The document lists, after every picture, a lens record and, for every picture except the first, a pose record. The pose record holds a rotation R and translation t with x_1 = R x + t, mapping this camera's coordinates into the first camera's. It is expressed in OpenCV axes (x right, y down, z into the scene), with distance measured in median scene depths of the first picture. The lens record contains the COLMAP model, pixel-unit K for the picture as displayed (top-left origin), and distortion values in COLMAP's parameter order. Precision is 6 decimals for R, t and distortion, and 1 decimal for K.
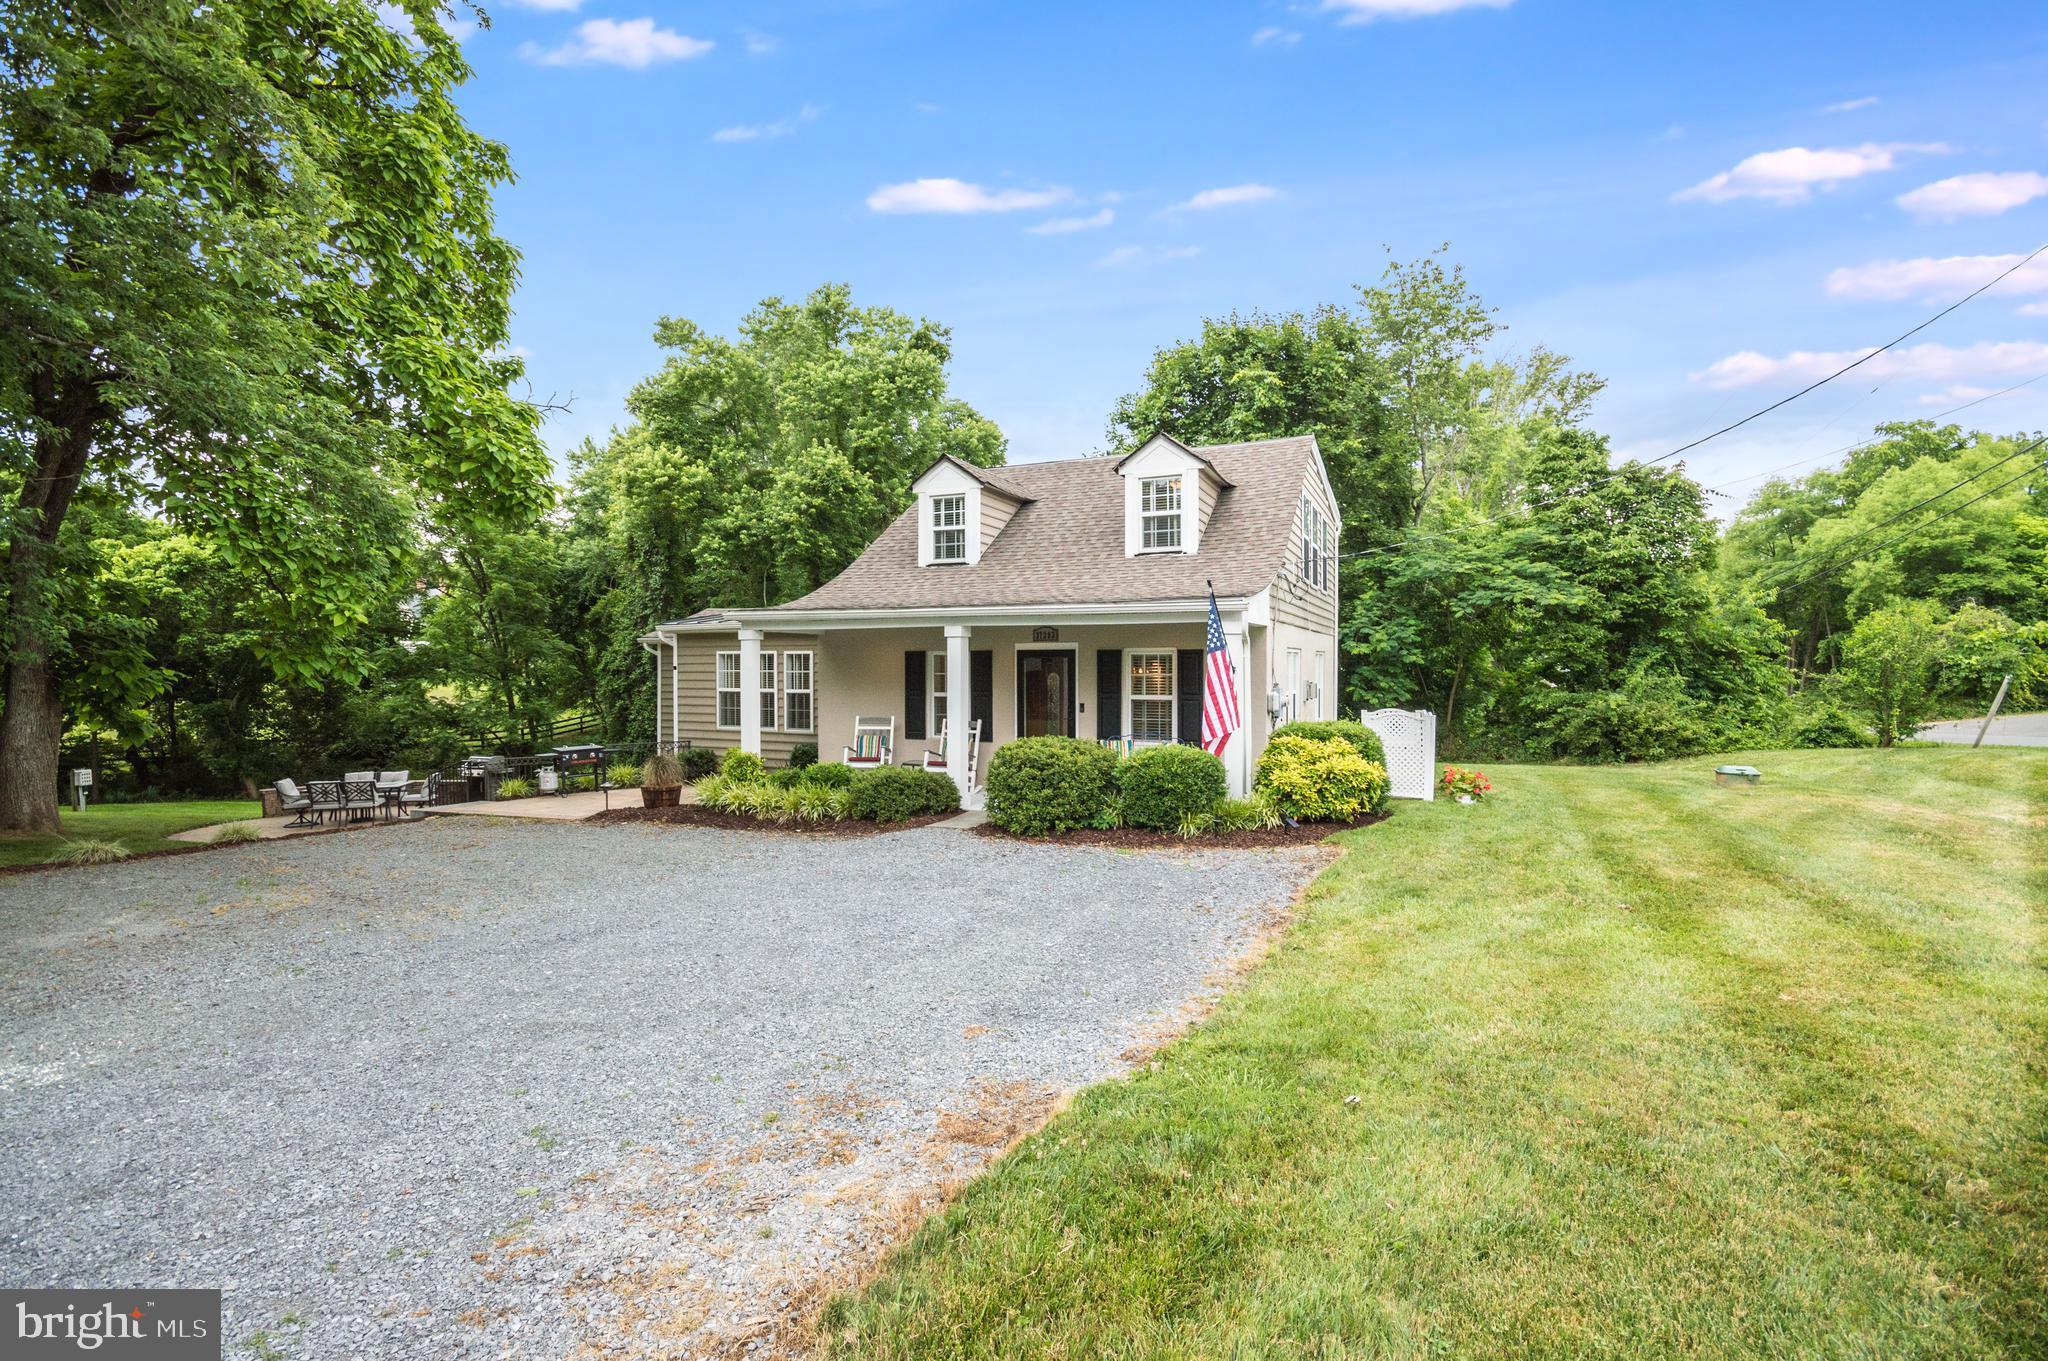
lens RADIAL K [[932.2, 0, 1018.4], [0, 932.2, 677.9], [0, 0, 1]] dist [0.002320, -0.000099]
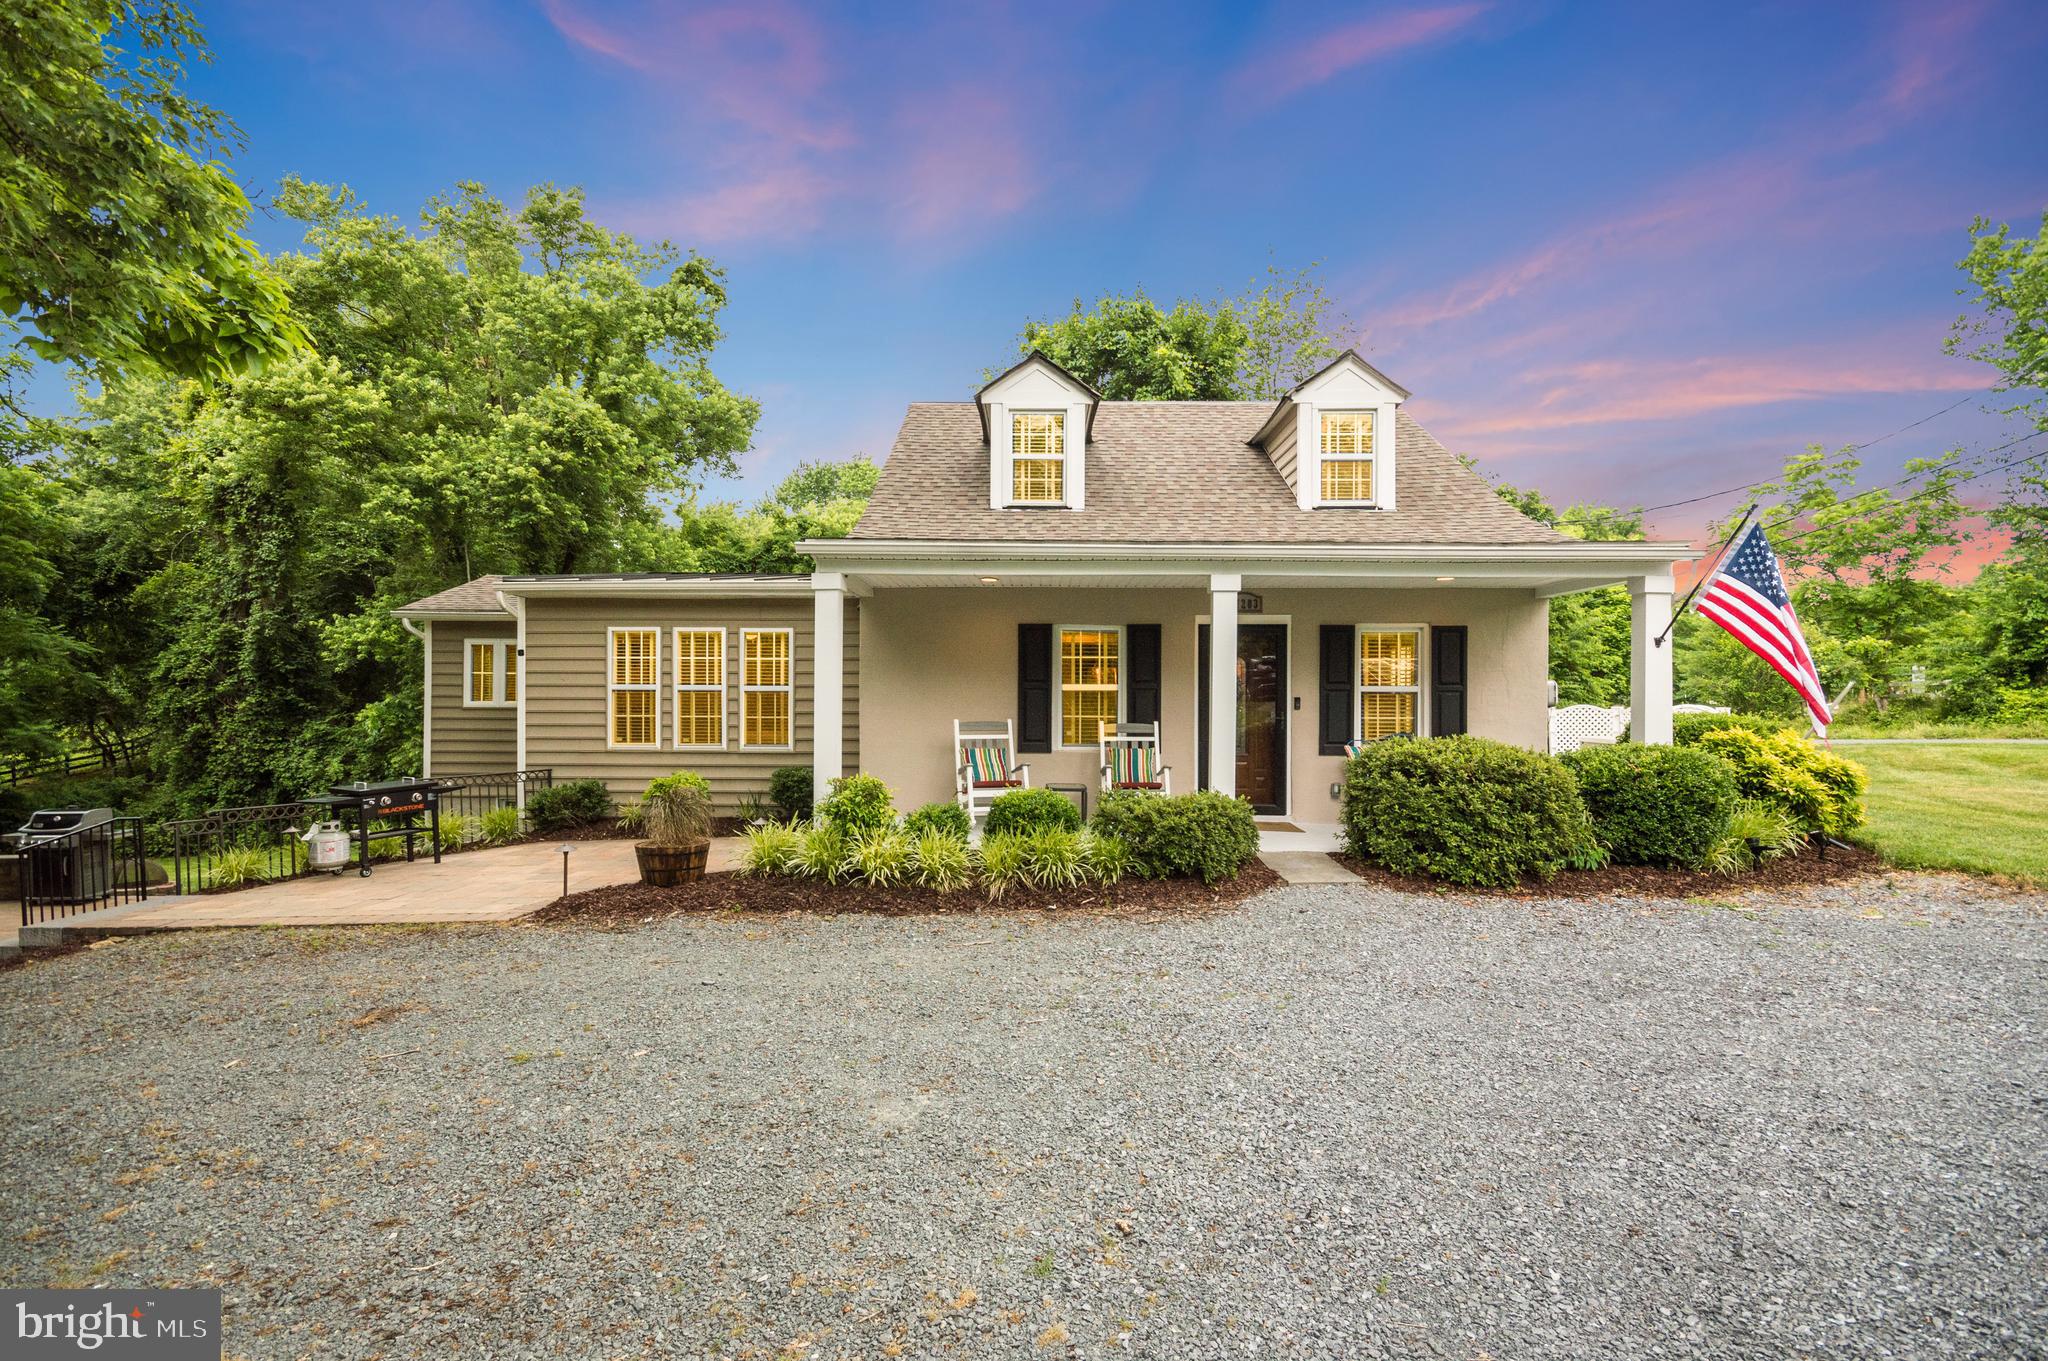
lens RADIAL K [[908.9, 0, 1021.8], [0, 908.9, 695.4], [0, 0, 1]] dist [0.029086, -0.016757]
pose [[0.918155, 0.004607, 0.396194, -0.270797], [-0.000024, 0.999933, -0.011571, 0.022132], [-0.396221, 0.010615, 0.918094, 0.275891]]
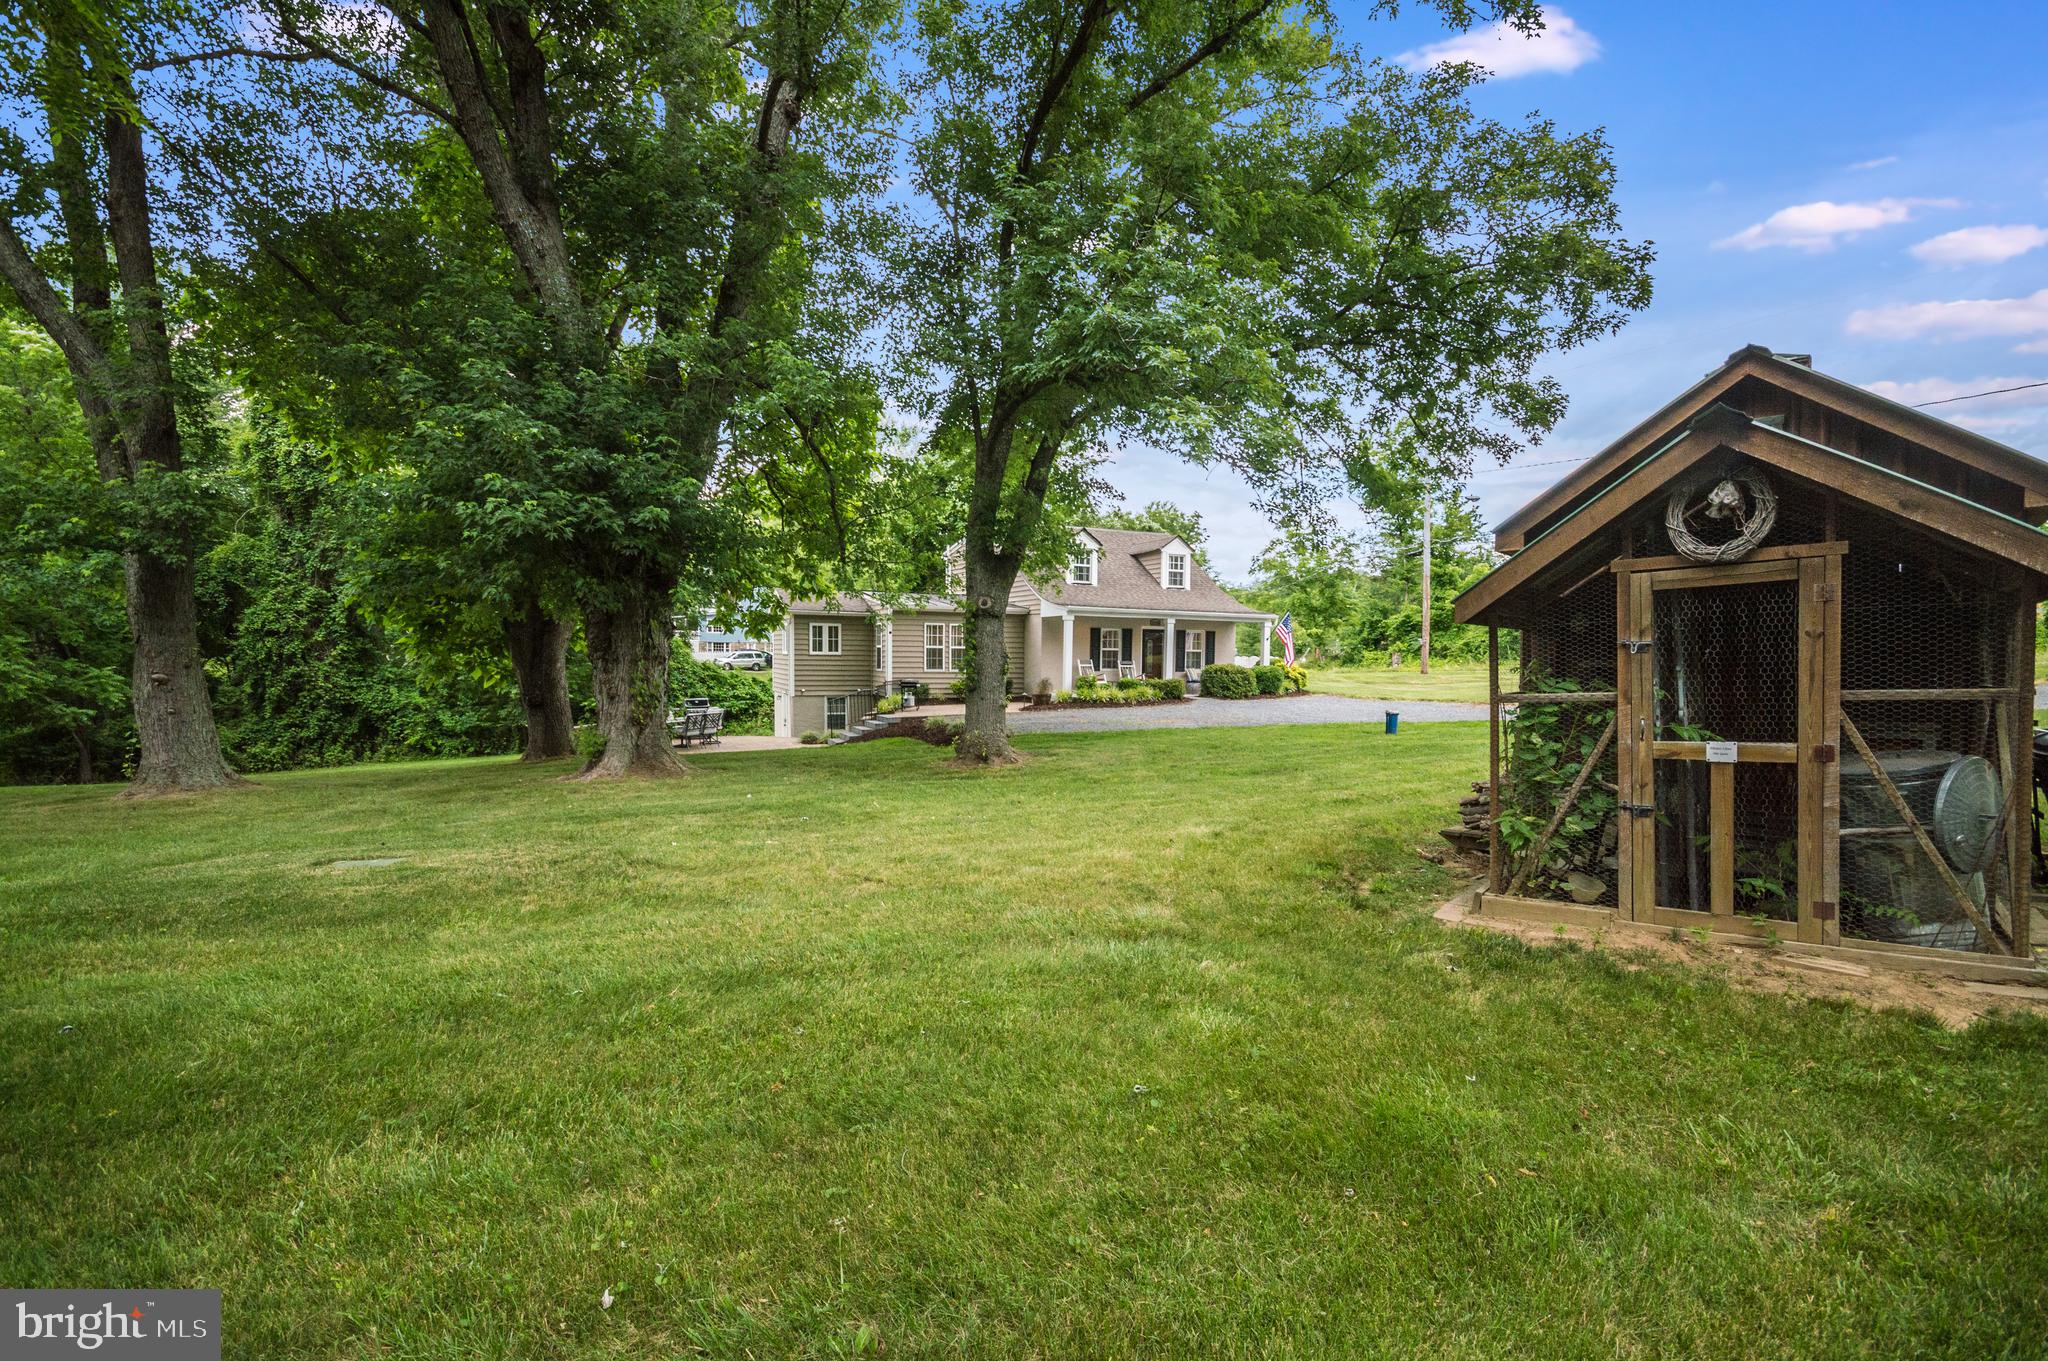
lens RADIAL K [[946.1, 0, 1021.8], [0, 946.1, 705.7], [0, 0, 1]] dist [0.016371, -0.010776]
pose [[0.666475, -0.032151, 0.744834, -1.245078], [-0.004528, 0.998877, 0.047168, 0.031432], [-0.745513, -0.034809, 0.665581, -0.185848]]
